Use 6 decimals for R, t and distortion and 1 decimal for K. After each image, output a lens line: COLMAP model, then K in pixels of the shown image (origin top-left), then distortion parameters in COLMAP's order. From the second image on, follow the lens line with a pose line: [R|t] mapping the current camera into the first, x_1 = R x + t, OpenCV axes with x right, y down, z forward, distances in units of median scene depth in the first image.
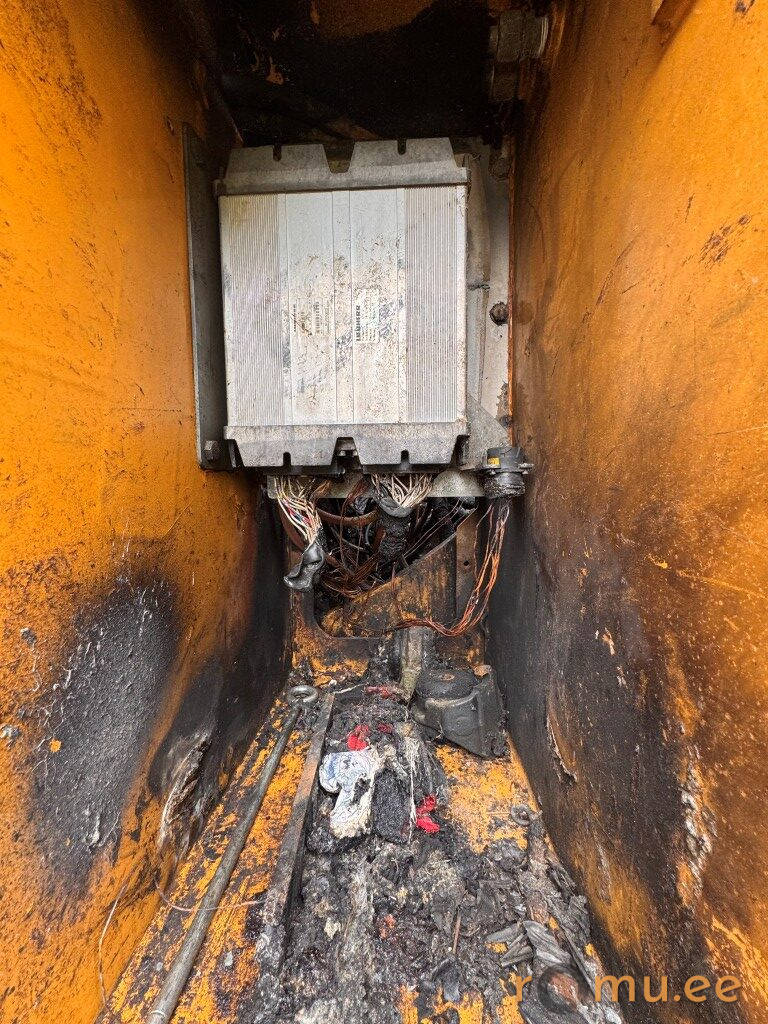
lens RADIAL K [[409.2, 0, 384.0], [0, 409.2, 512.0], [0, 0, 1]] dist [-0.000674, -0.000063]
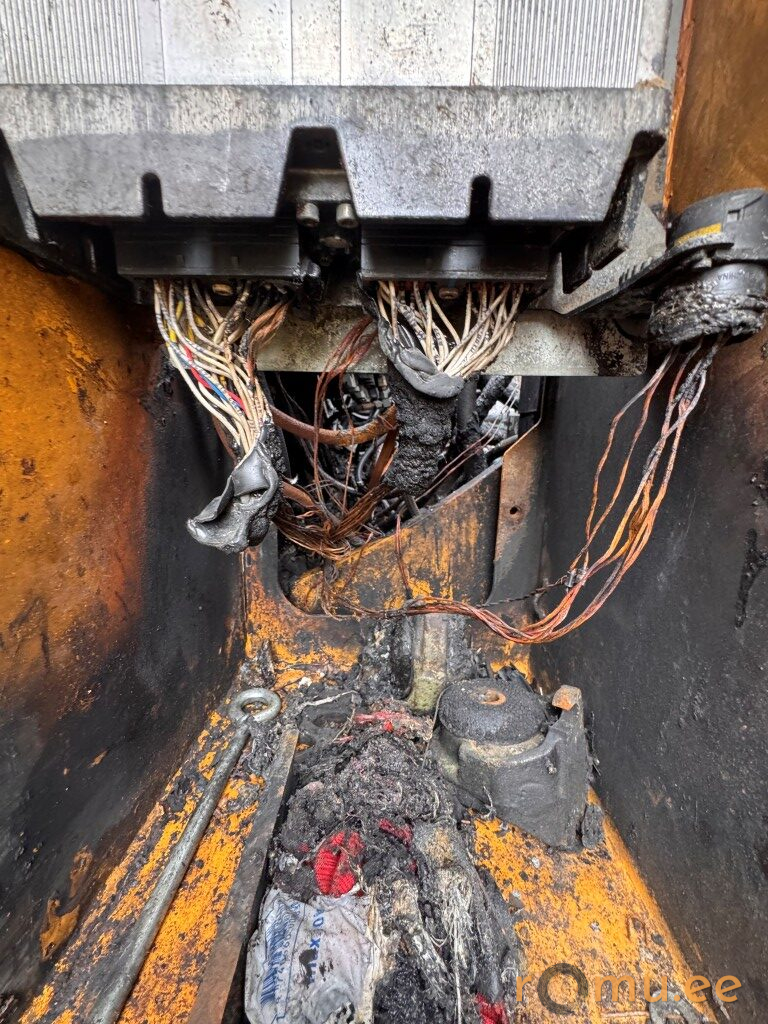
lens RADIAL K [[409.2, 0, 384.0], [0, 409.2, 512.0], [0, 0, 1]] dist [-0.000674, -0.000063]
pose [[0.999285, 0.028107, 0.025271, -0.026883], [-0.030841, 0.992853, 0.115286, 0.077891], [-0.021850, -0.115983, 0.993011, 0.469818]]
